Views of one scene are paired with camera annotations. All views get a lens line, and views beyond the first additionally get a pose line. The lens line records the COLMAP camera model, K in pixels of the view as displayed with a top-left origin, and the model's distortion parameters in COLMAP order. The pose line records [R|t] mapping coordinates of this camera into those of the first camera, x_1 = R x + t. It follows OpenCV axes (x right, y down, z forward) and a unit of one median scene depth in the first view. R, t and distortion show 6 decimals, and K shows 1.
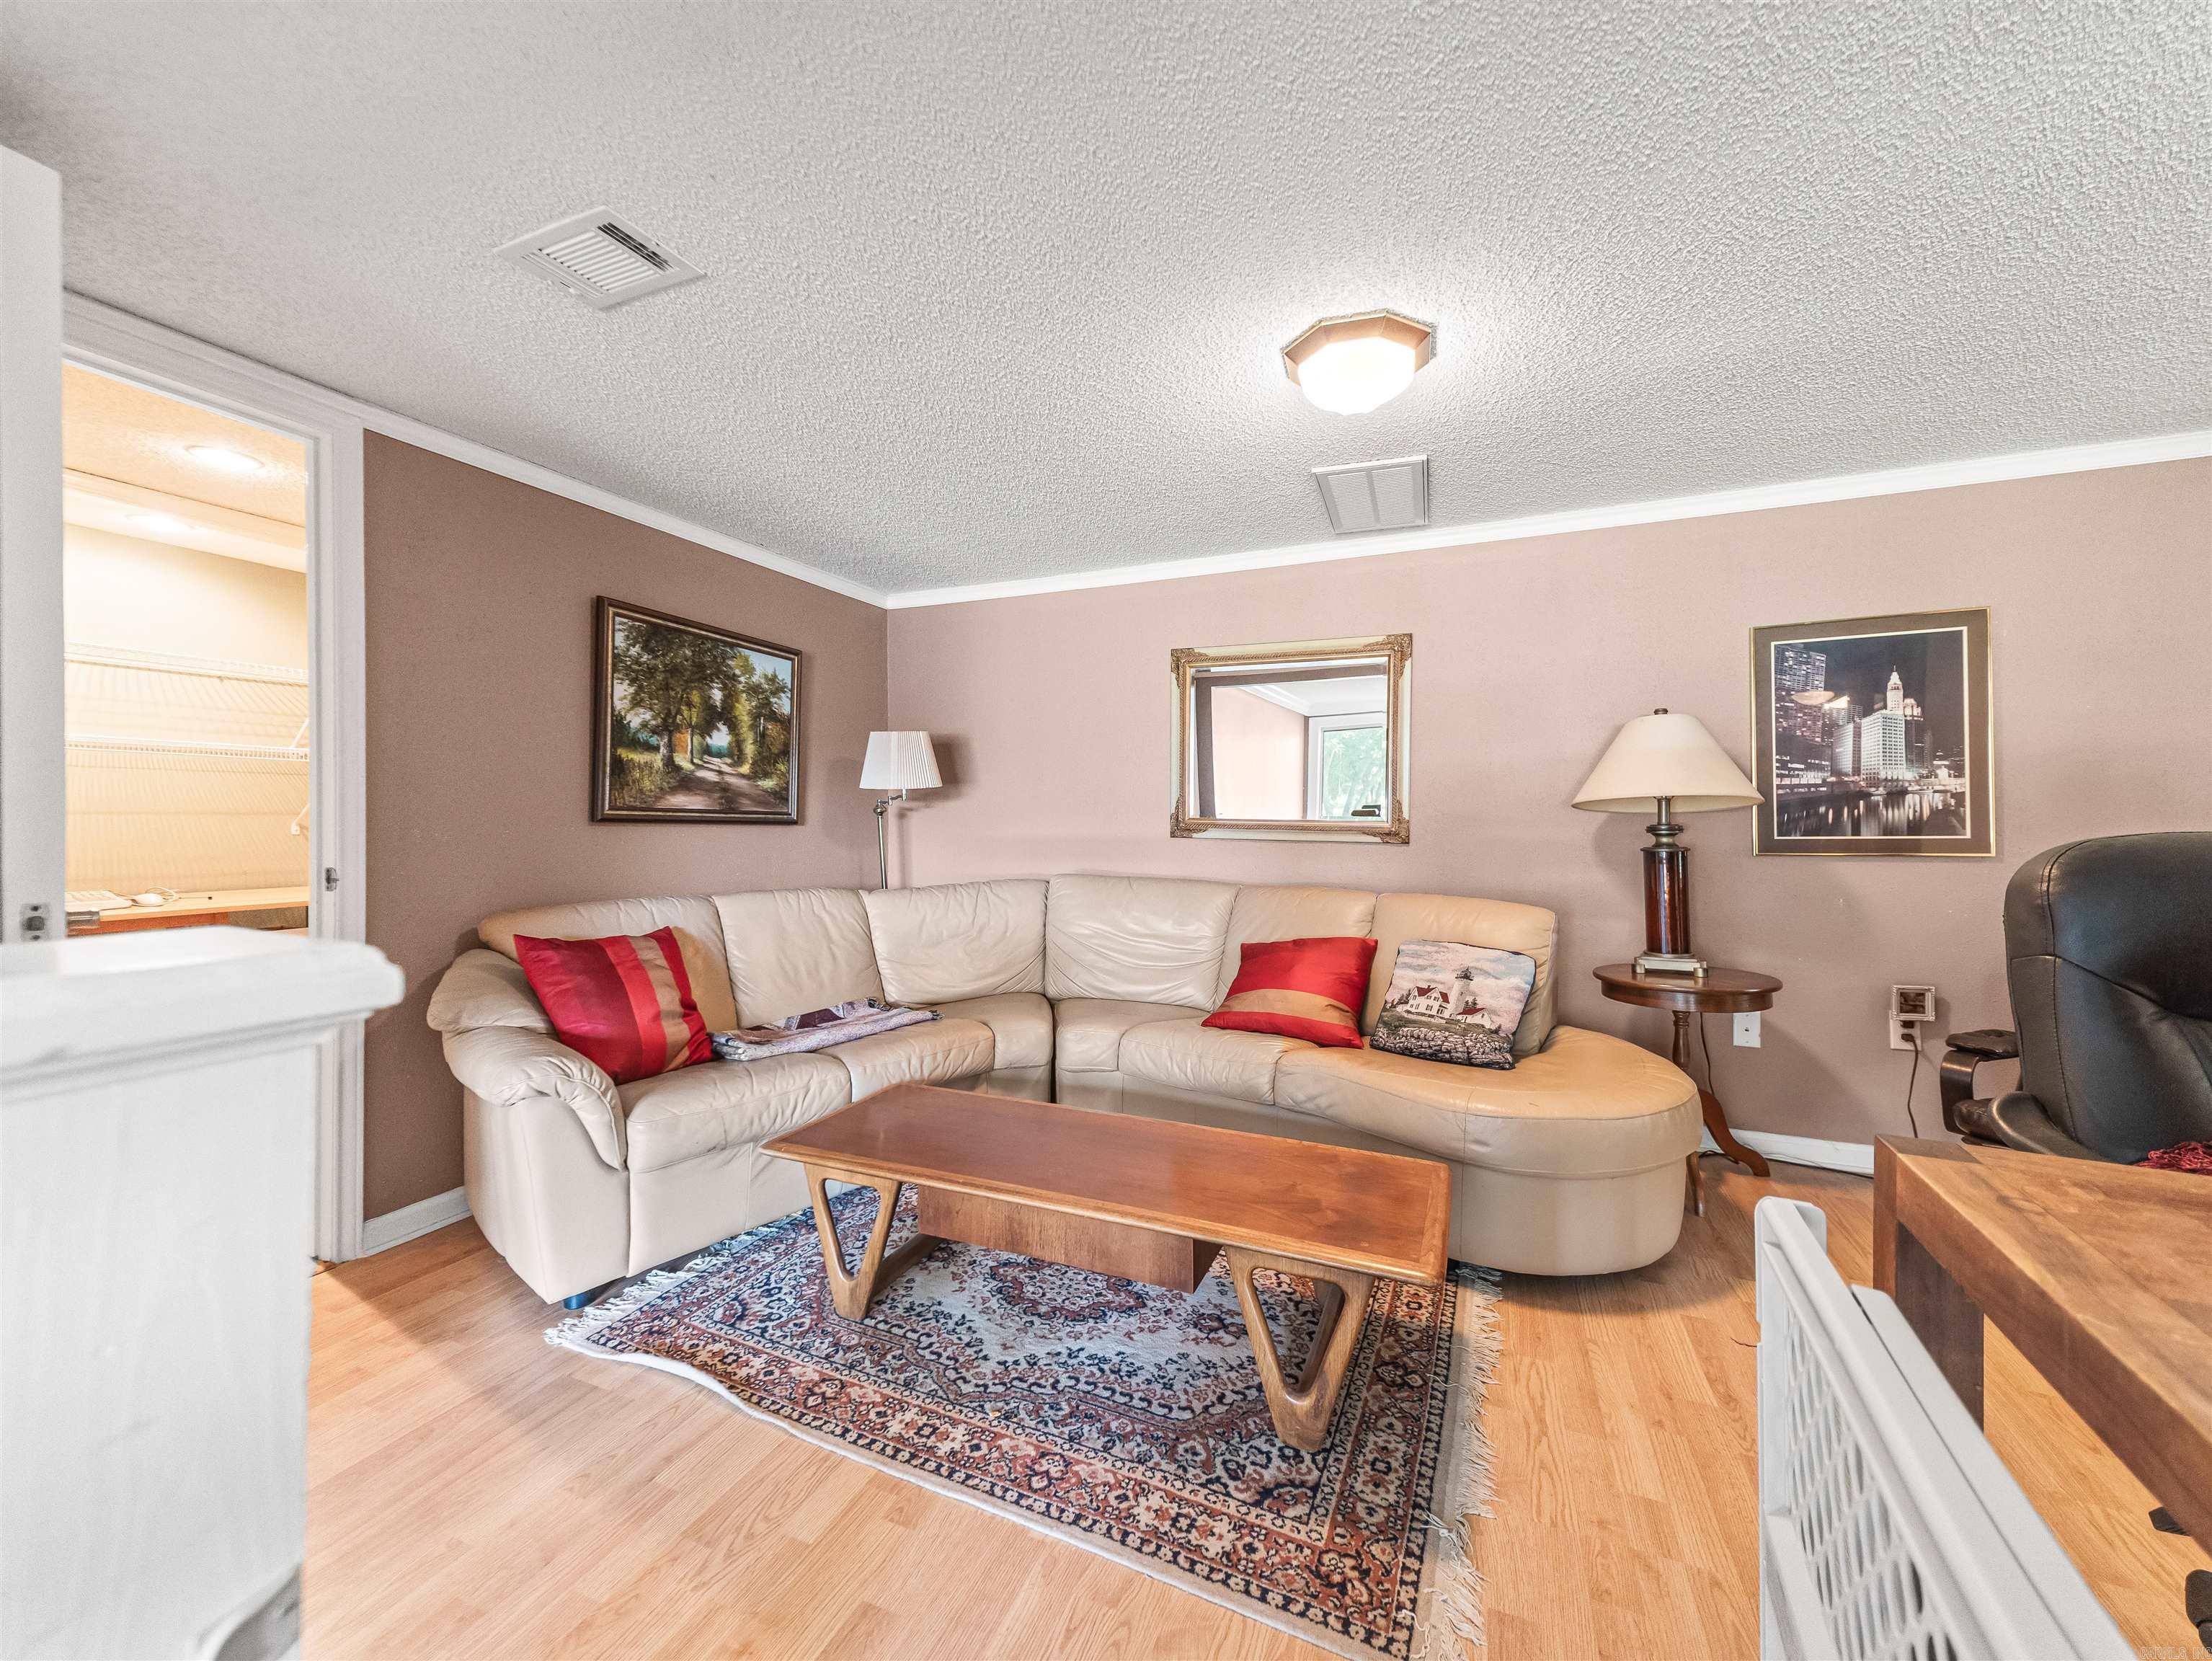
lens RADIAL K [[857.4, 0, 1112.4], [0, 857.4, 823.4], [0, 0, 1]] dist [0.029006, -0.008901]
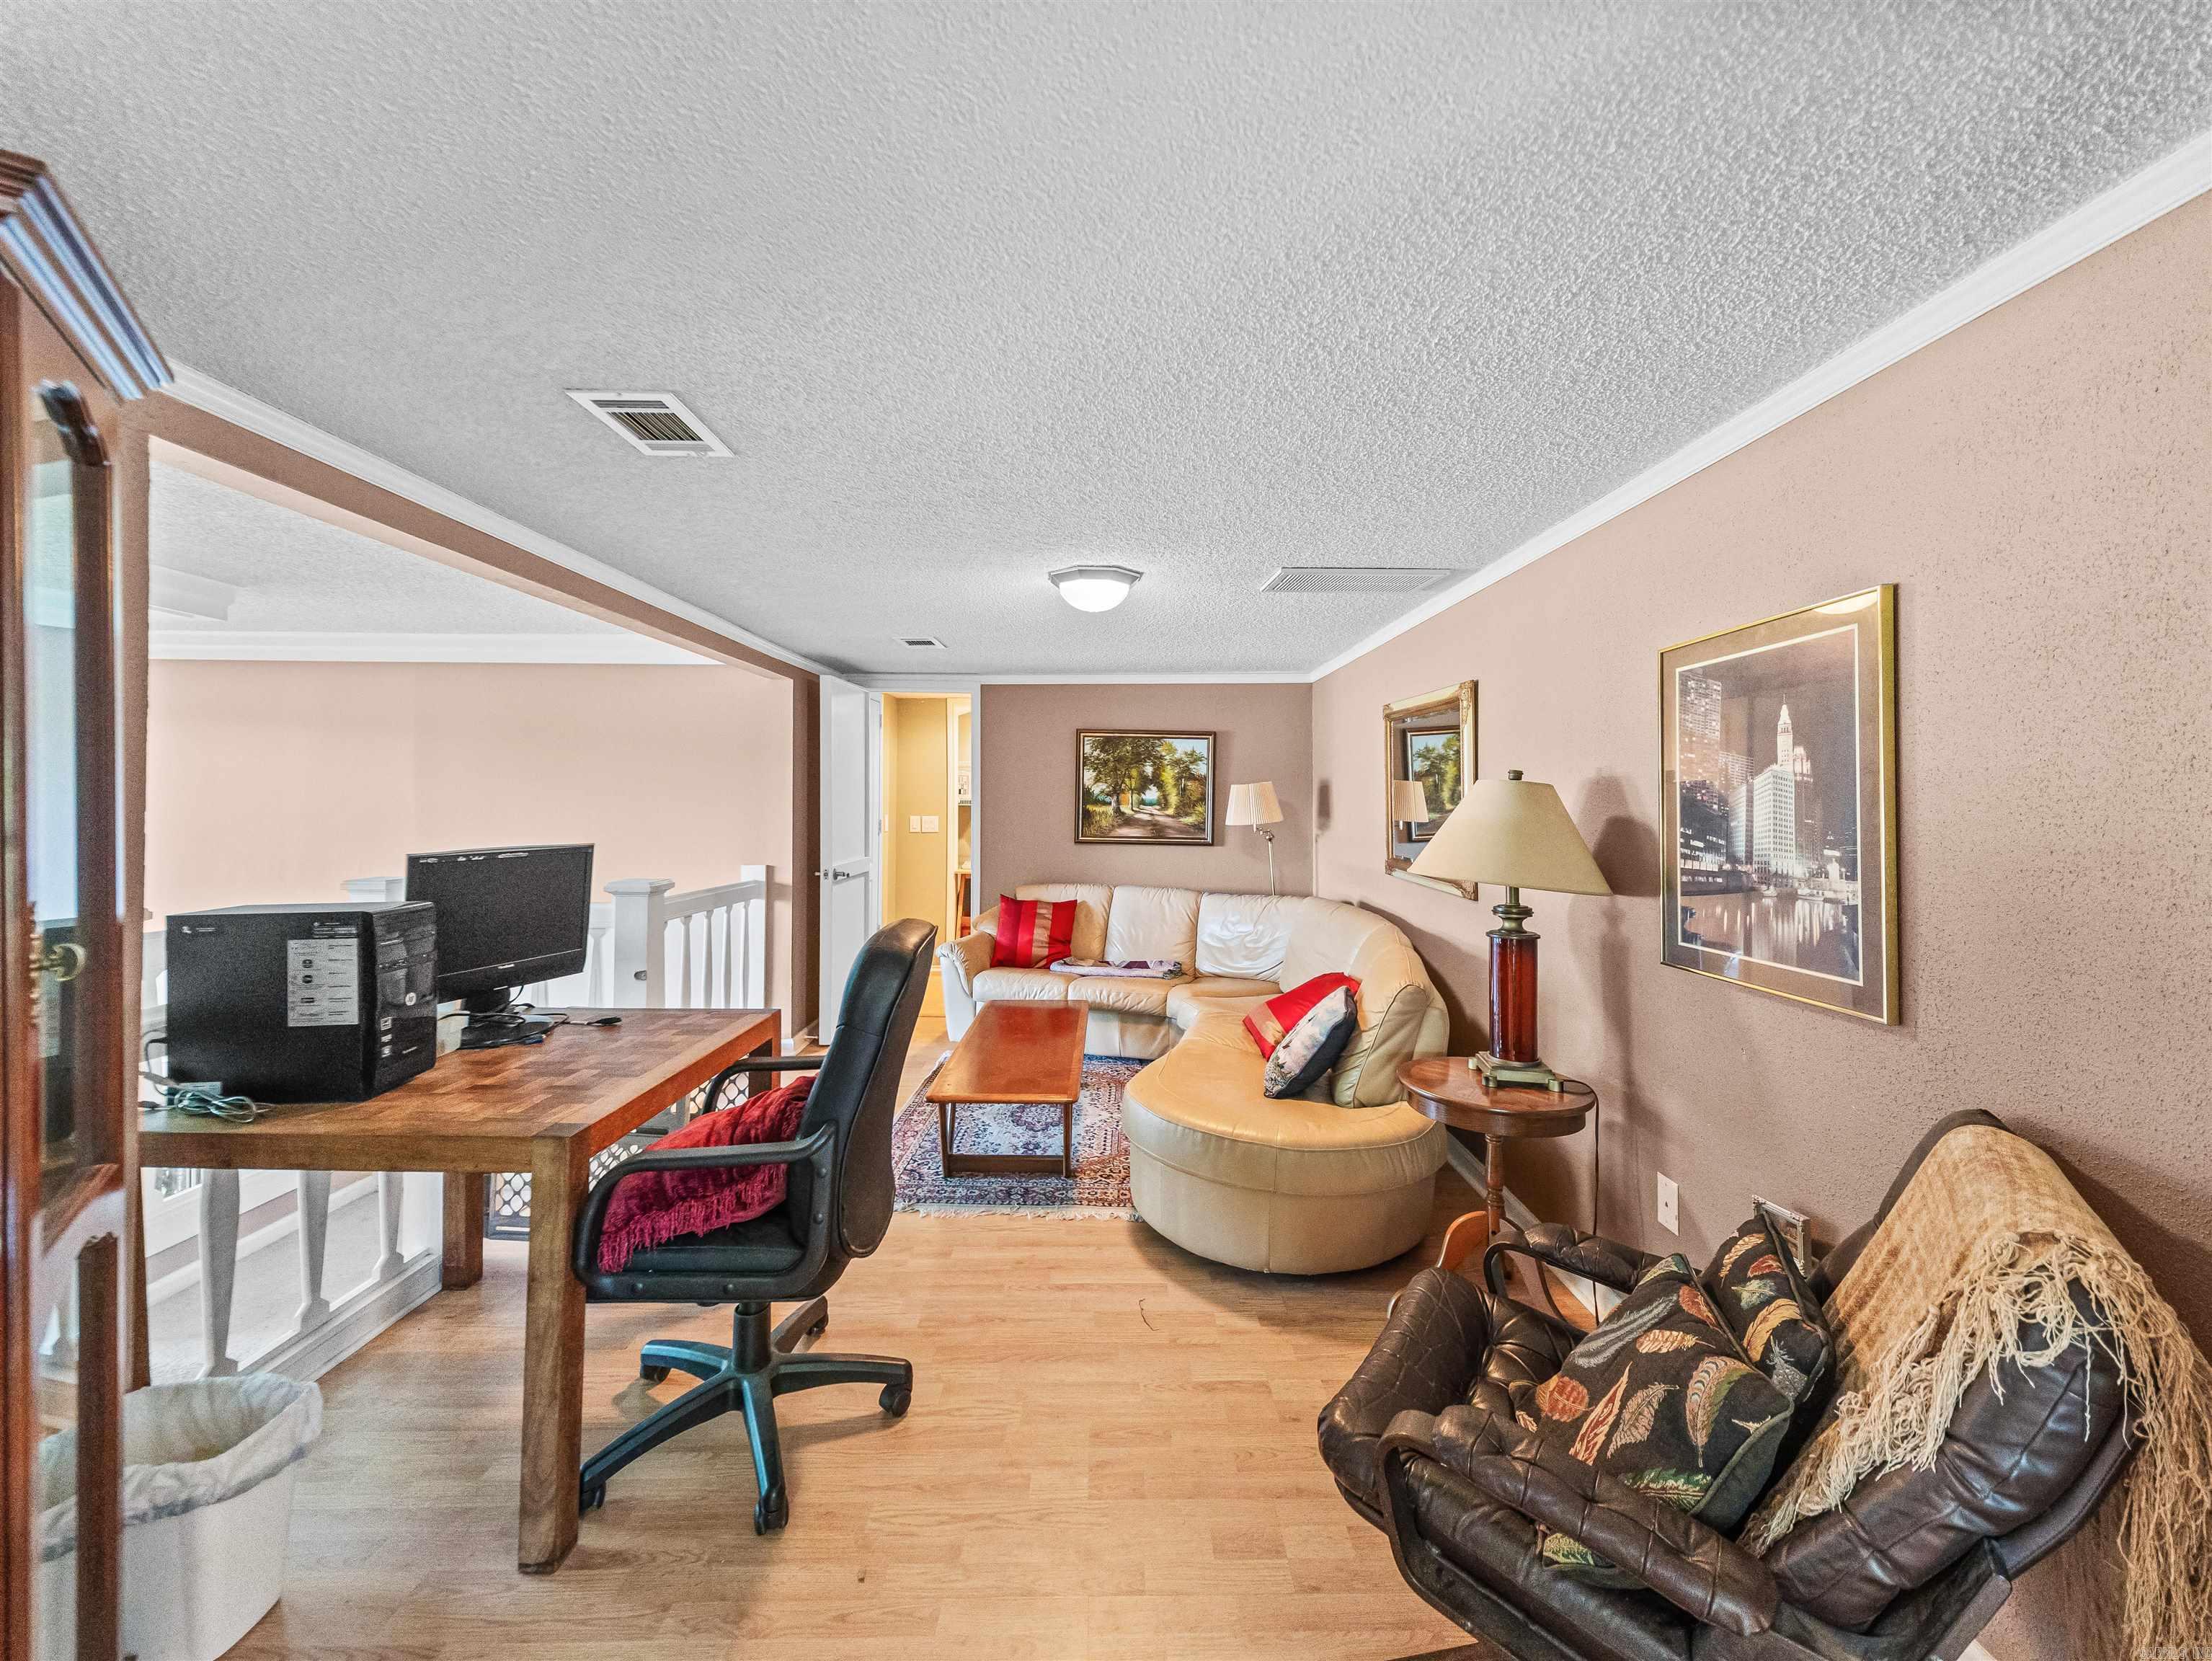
lens RADIAL K [[857.4, 0, 1110.4], [0, 857.4, 810.1], [0, 0, 1]] dist [0.029006, -0.008901]
pose [[0.401454, 0.011051, -0.915813, 1.237339], [-0.009725, 0.999922, 0.007803, -0.094207], [0.915828, 0.005774, 0.401530, 0.292156]]
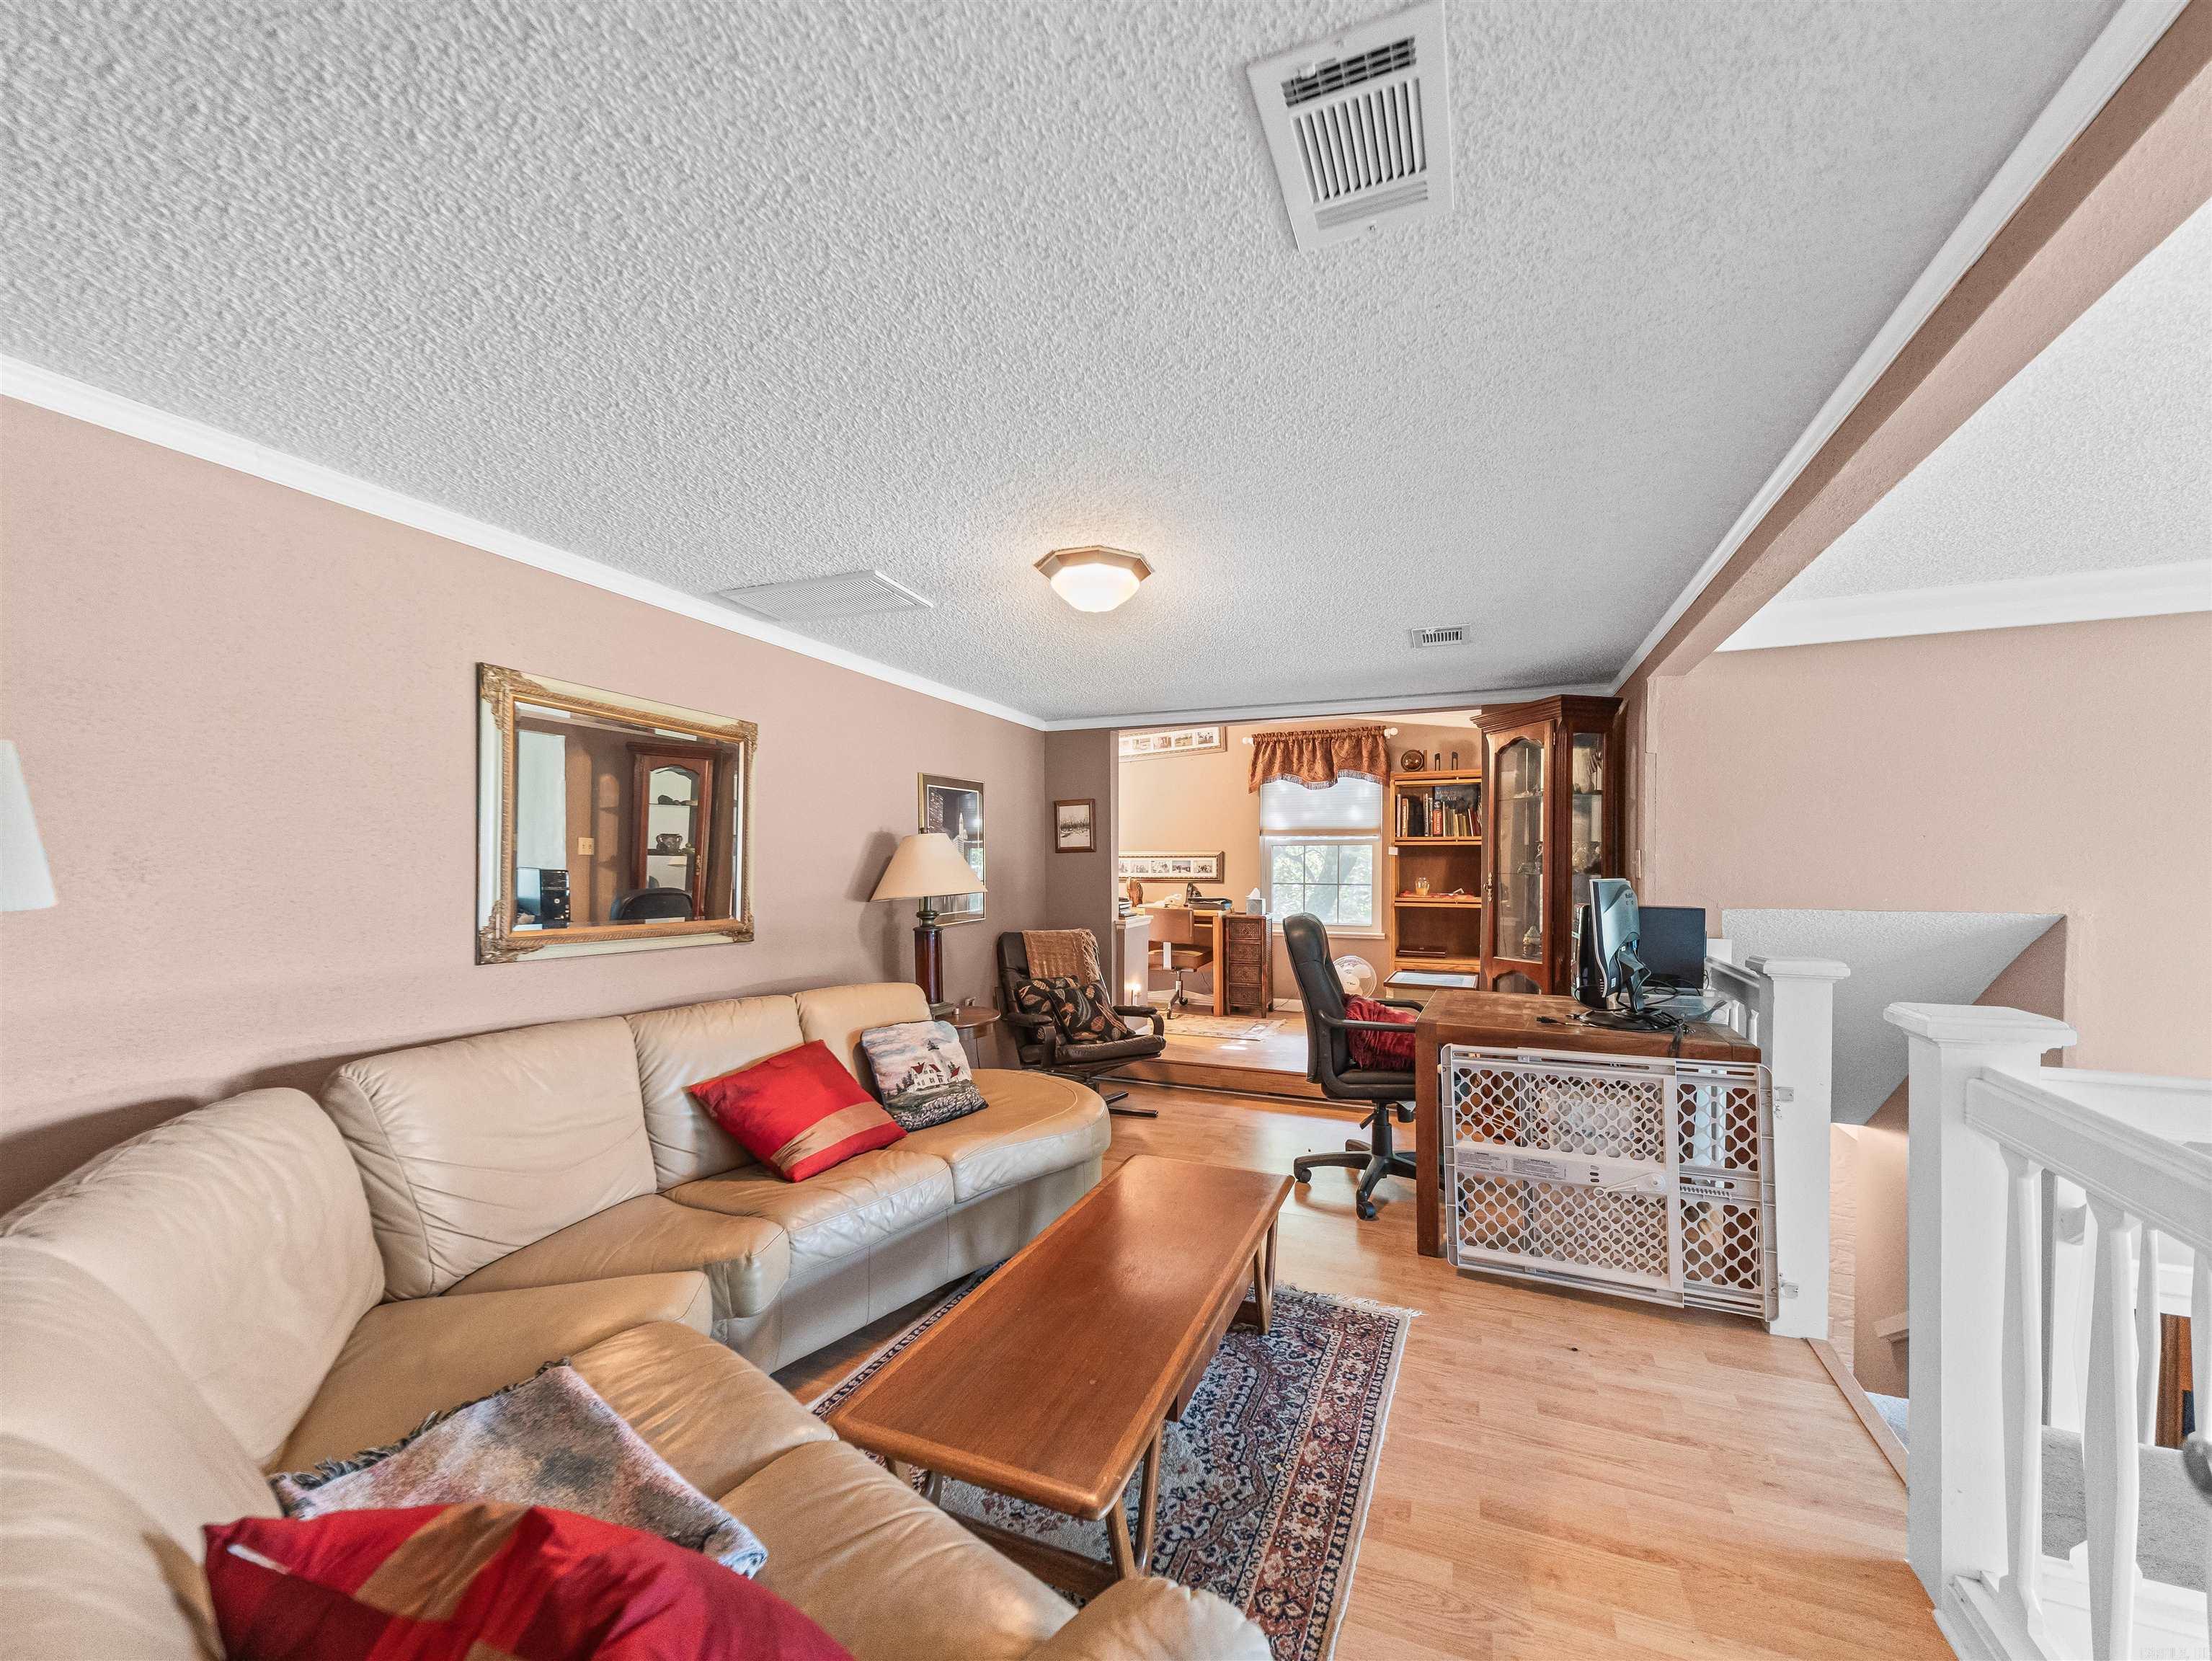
lens RADIAL K [[857.4, 0, 1123.6], [0, 857.4, 877.8], [0, 0, 1]] dist [0.029006, -0.008901]
pose [[-0.007807, -0.011798, 0.999900, -0.717783], [0.004544, 0.999920, 0.011834, -0.064797], [-0.999959, 0.004636, -0.007752, 0.681778]]
